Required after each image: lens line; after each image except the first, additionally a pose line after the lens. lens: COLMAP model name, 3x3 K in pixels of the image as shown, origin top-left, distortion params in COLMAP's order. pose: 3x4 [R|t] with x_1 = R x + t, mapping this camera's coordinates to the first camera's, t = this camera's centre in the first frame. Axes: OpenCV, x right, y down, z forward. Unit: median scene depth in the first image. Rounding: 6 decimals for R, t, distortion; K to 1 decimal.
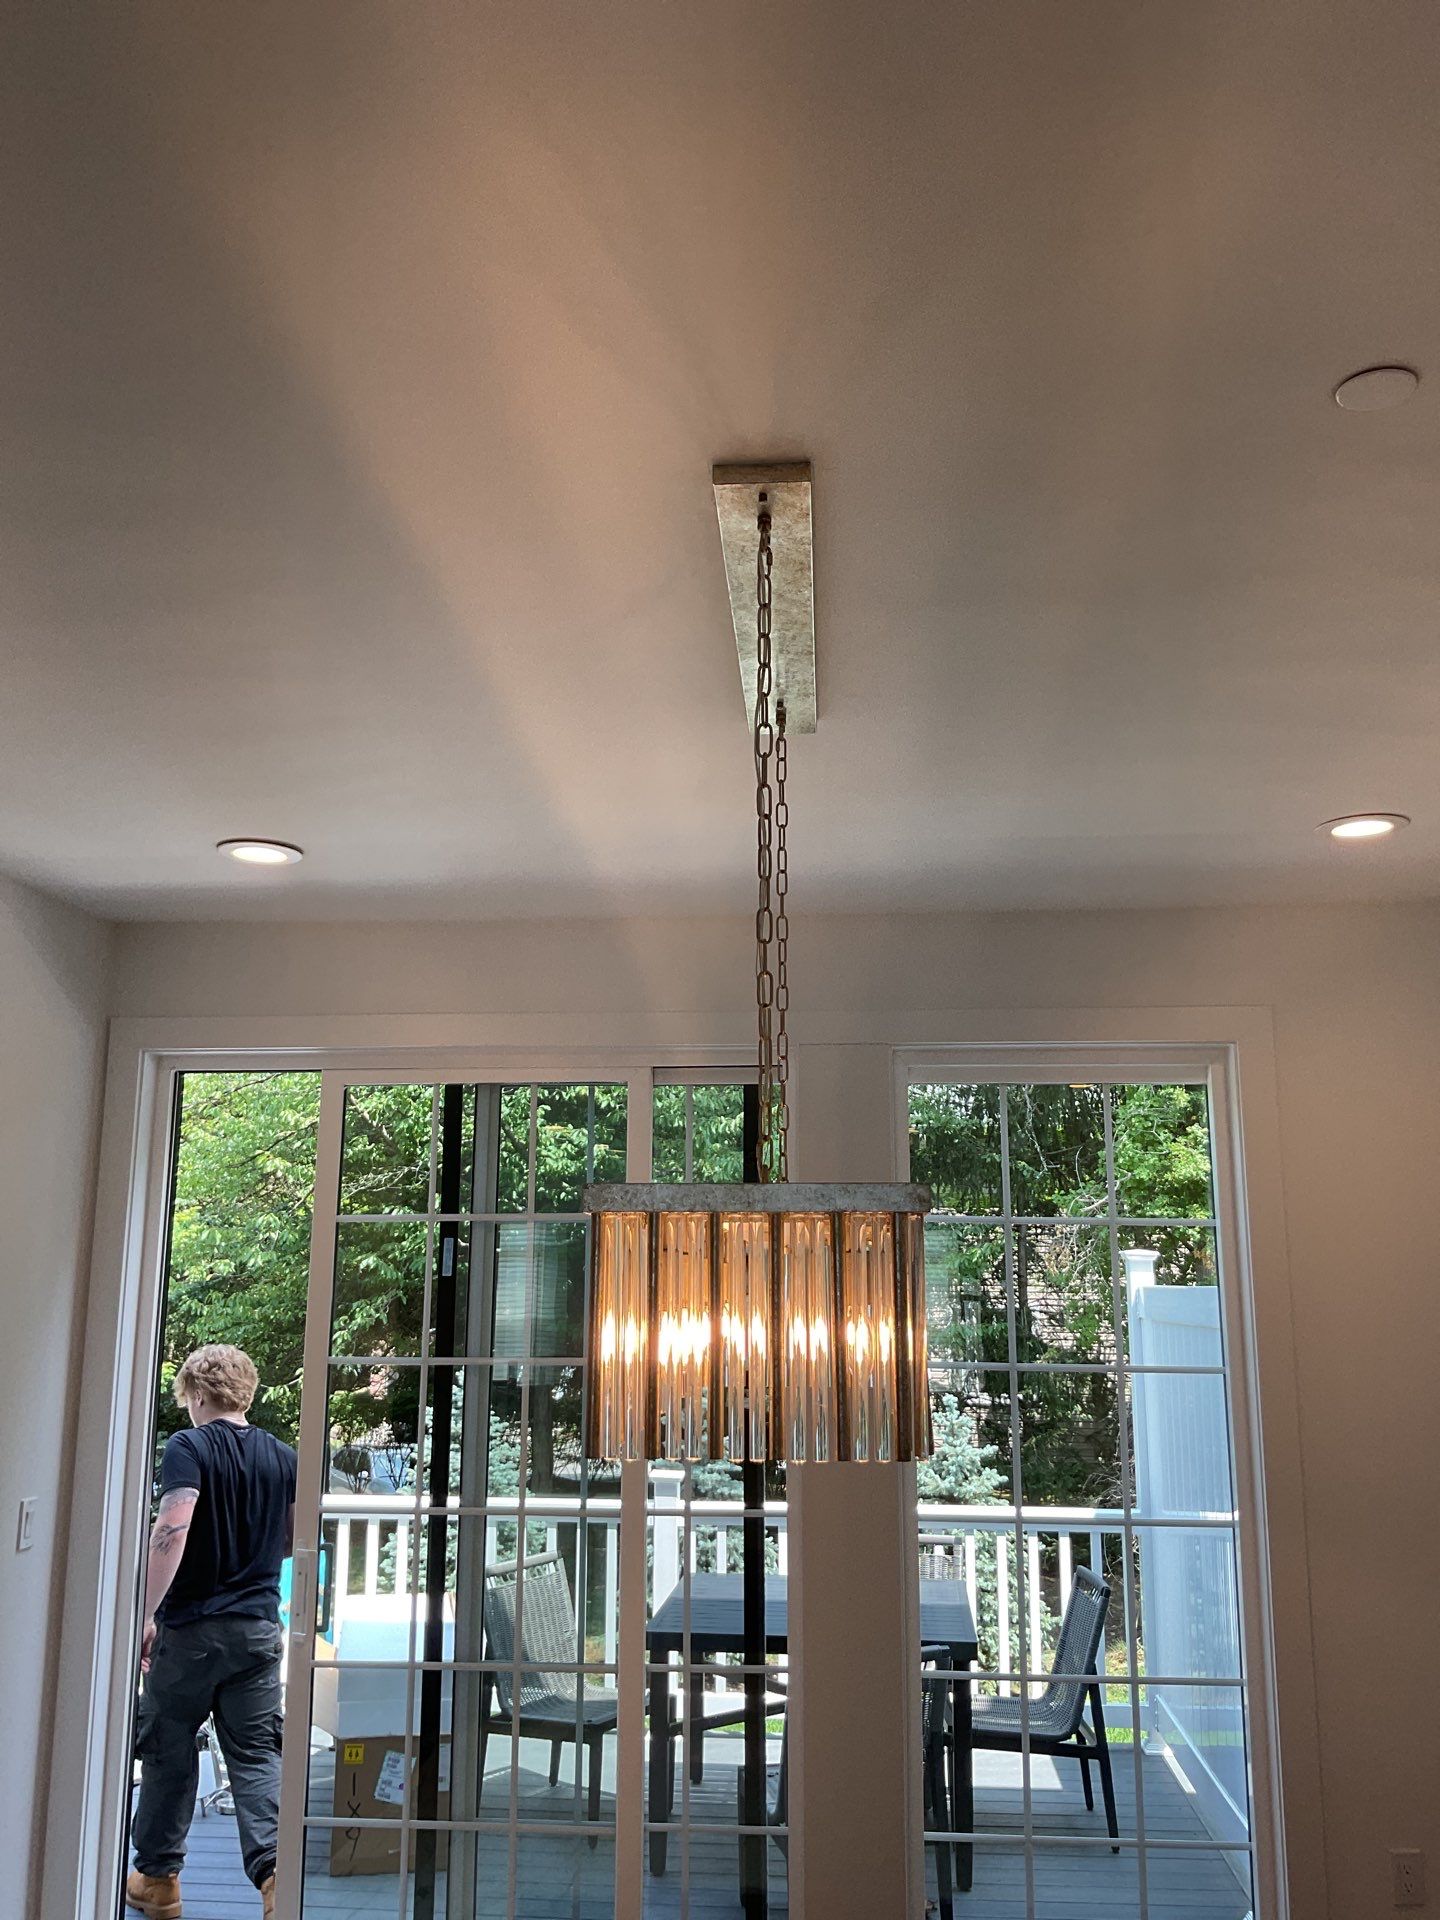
lens RADIAL K [[1588.0, 0, 720.0], [0, 1588.0, 960.0], [0, 0, 1]] dist [0.125499, -0.261366]
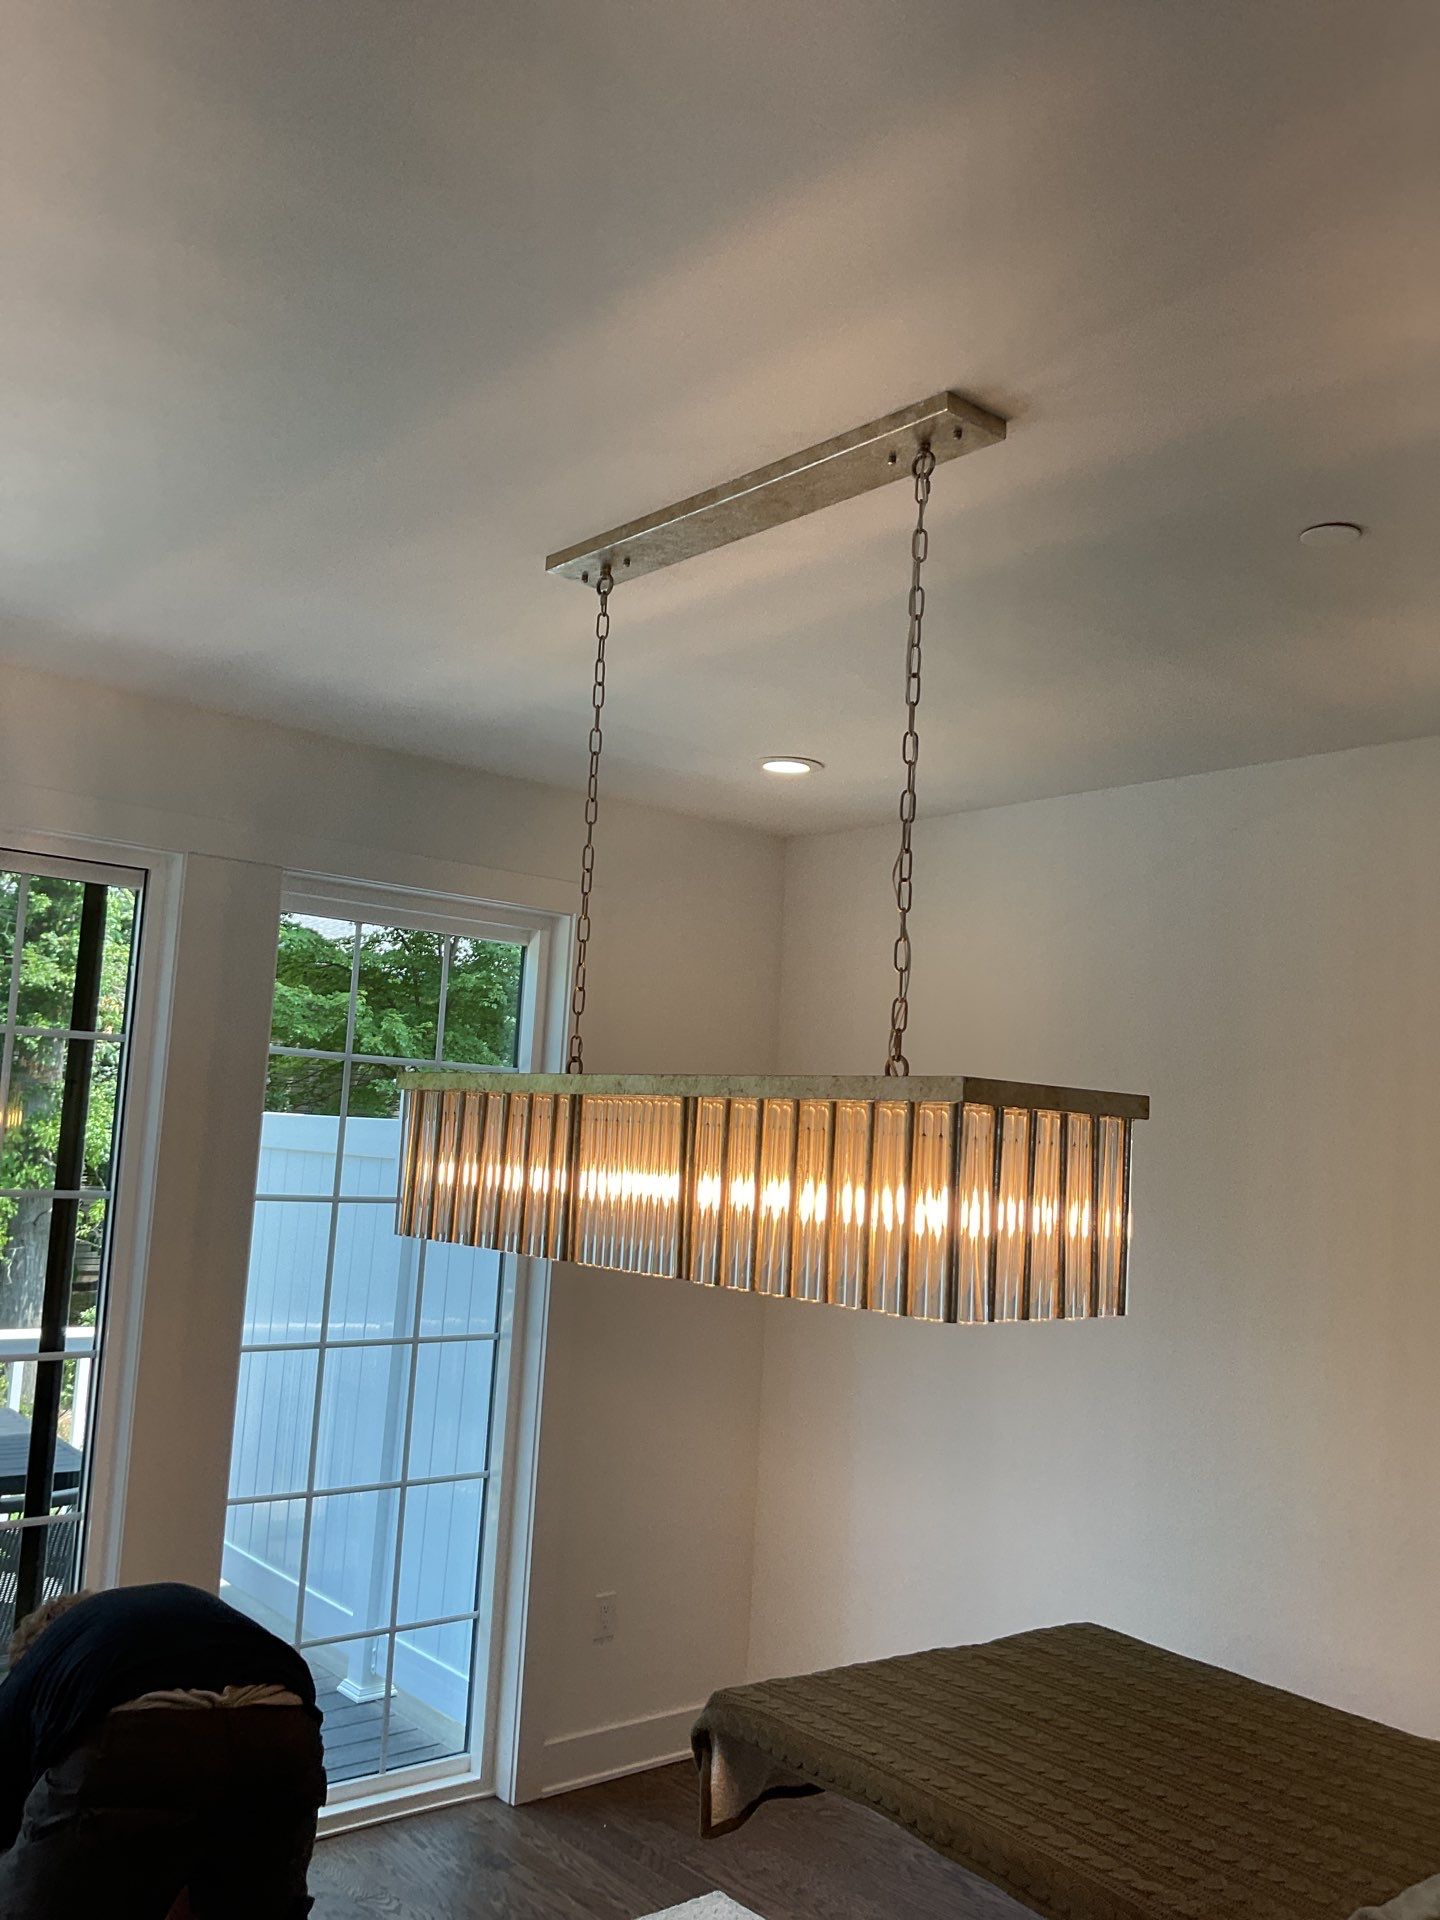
lens RADIAL K [[1588.0, 0, 720.0], [0, 1588.0, 960.0], [0, 0, 1]] dist [0.125499, -0.261366]
pose [[0.764841, 0.118716, 0.633187, -0.715739], [-0.188845, 0.981012, 0.044182, 0.031601], [-0.615919, -0.153366, 0.772737, 0.196541]]
